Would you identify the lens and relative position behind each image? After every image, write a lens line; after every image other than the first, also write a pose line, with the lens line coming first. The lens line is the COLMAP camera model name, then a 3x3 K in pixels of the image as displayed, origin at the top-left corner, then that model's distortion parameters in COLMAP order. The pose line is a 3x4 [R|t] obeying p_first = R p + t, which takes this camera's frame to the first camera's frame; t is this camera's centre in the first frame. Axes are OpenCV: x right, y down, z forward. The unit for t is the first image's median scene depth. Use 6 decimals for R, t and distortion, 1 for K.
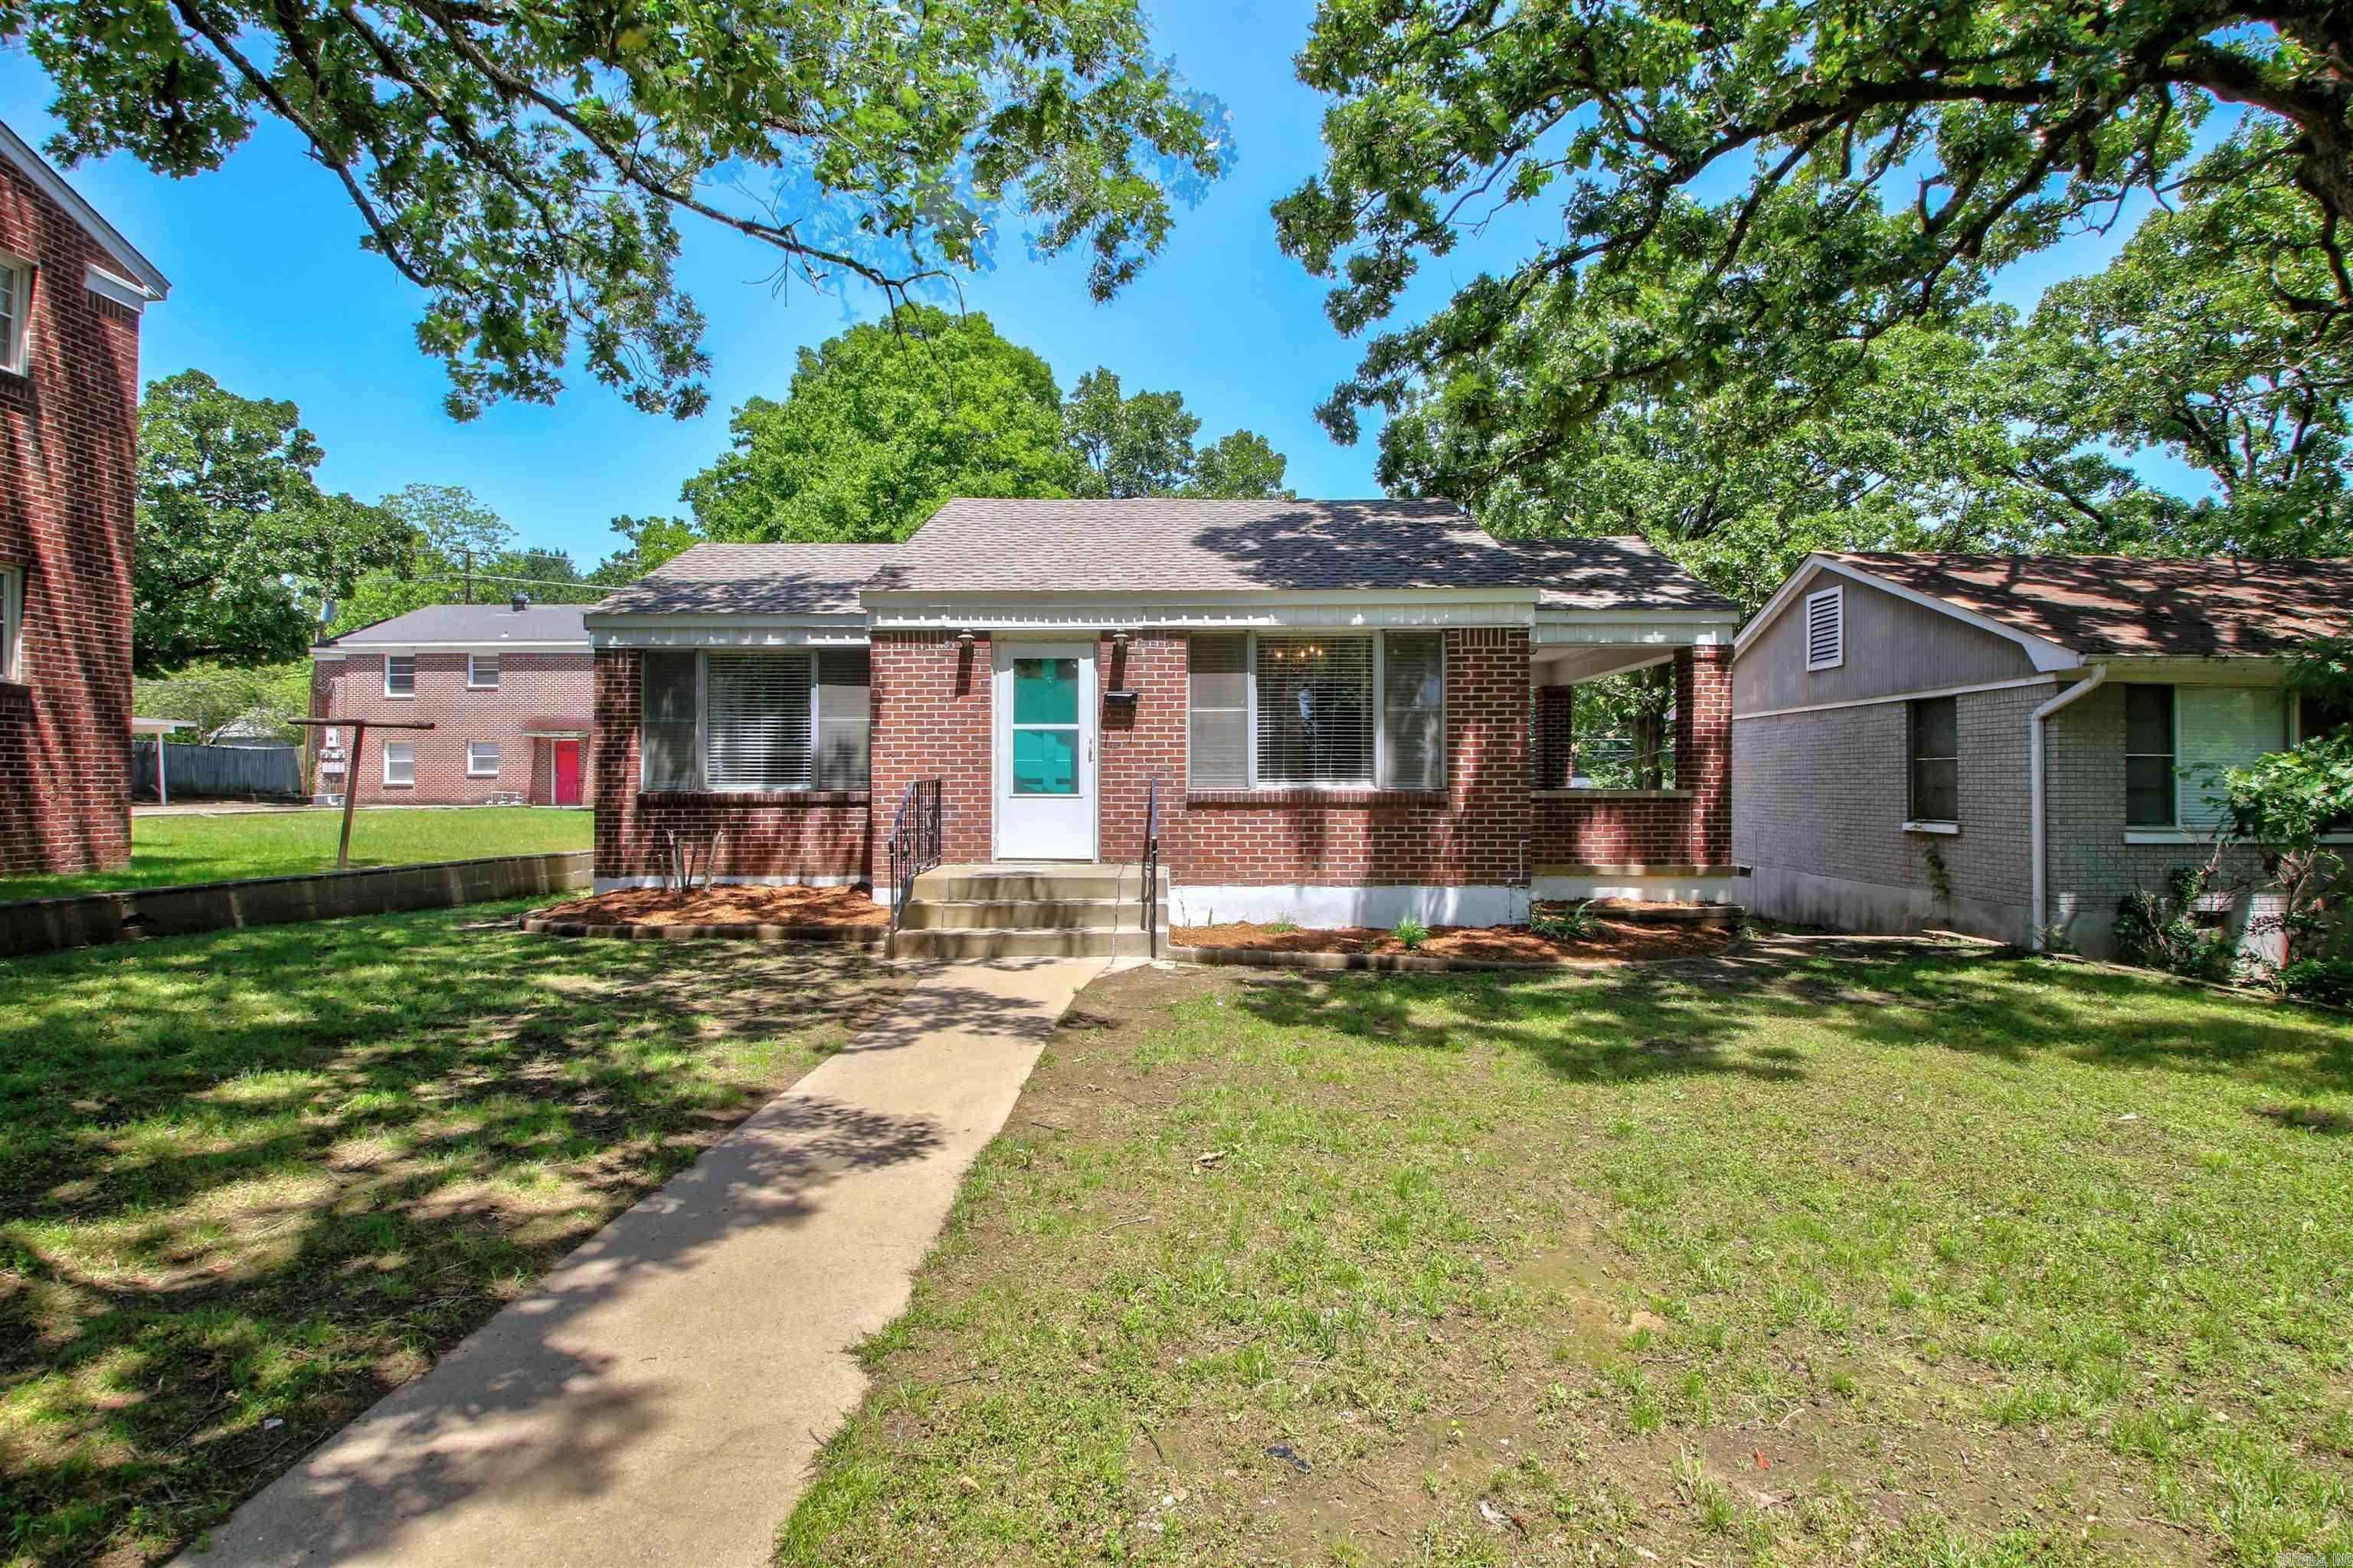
lens RADIAL K [[1089.2, 0, 1161.8], [0, 1089.2, 785.0], [0, 0, 1]] dist [0.012912, -0.020876]
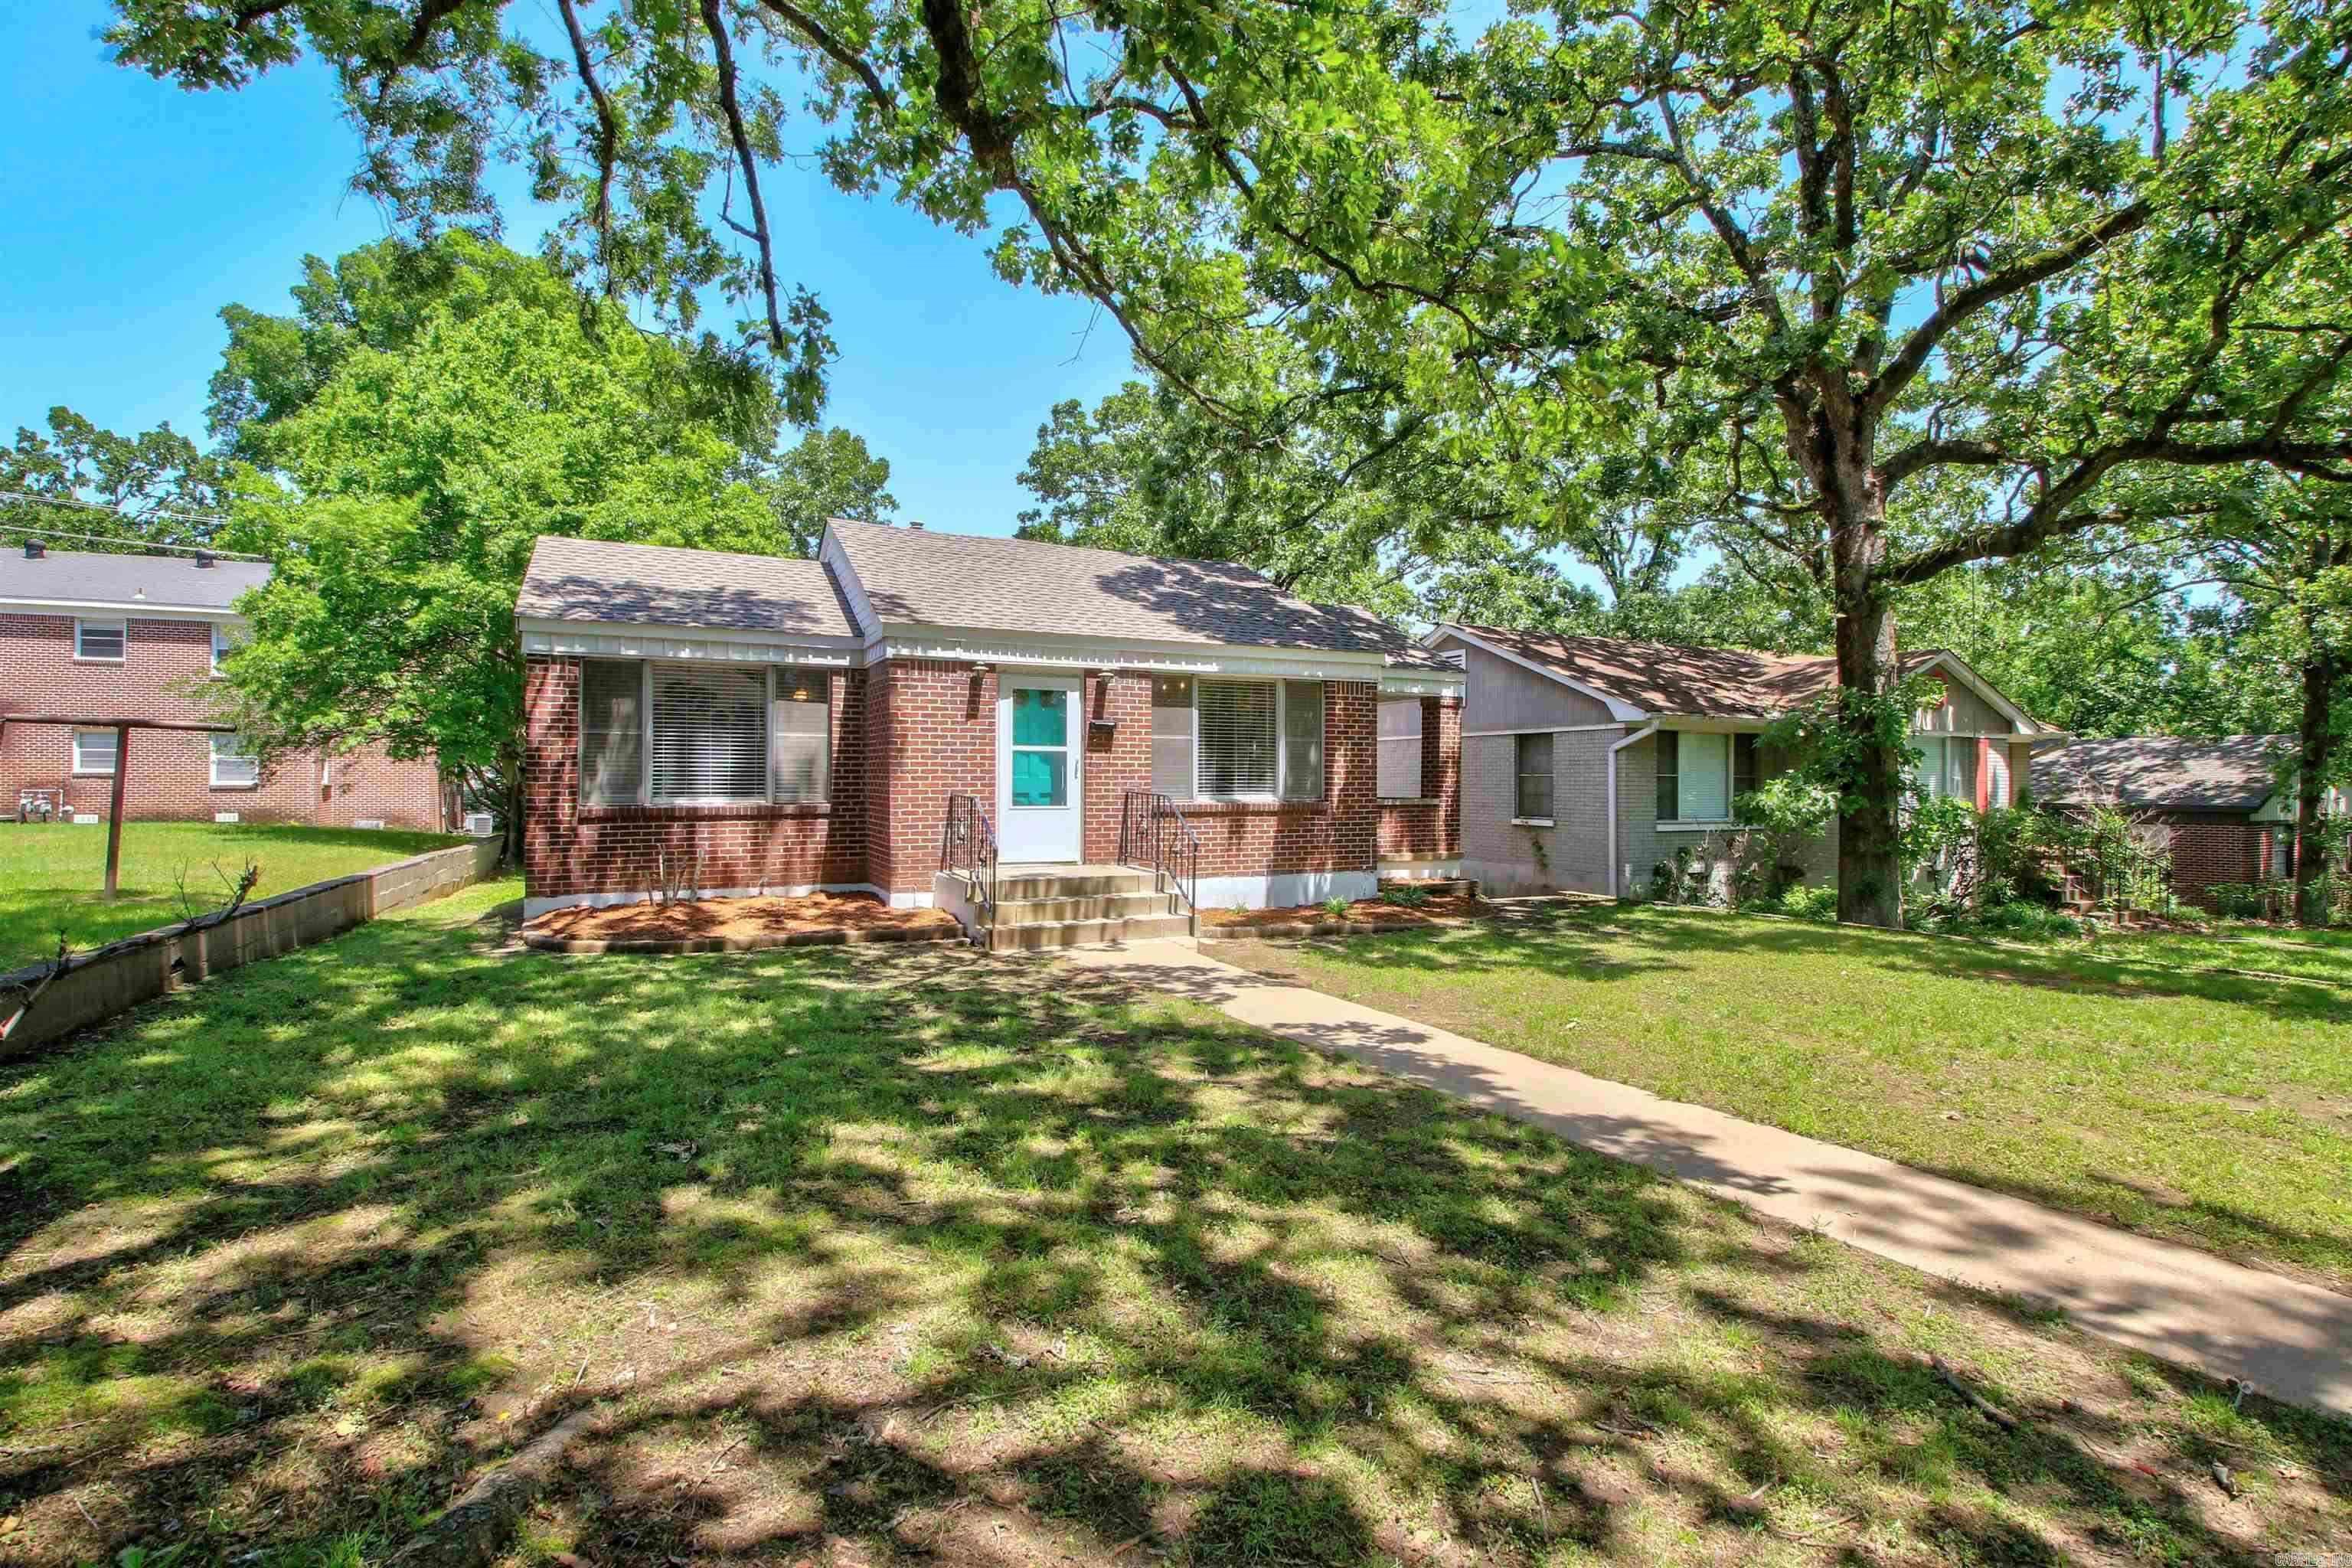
lens RADIAL K [[1080.1, 0, 1172.2], [0, 1080.1, 788.8], [0, 0, 1]] dist [-0.011407, -0.000649]
pose [[0.893900, -0.000565, 0.448265, -0.496192], [-0.002511, 0.999977, 0.006266, -0.017853], [-0.448258, -0.006727, 0.893879, -0.095310]]
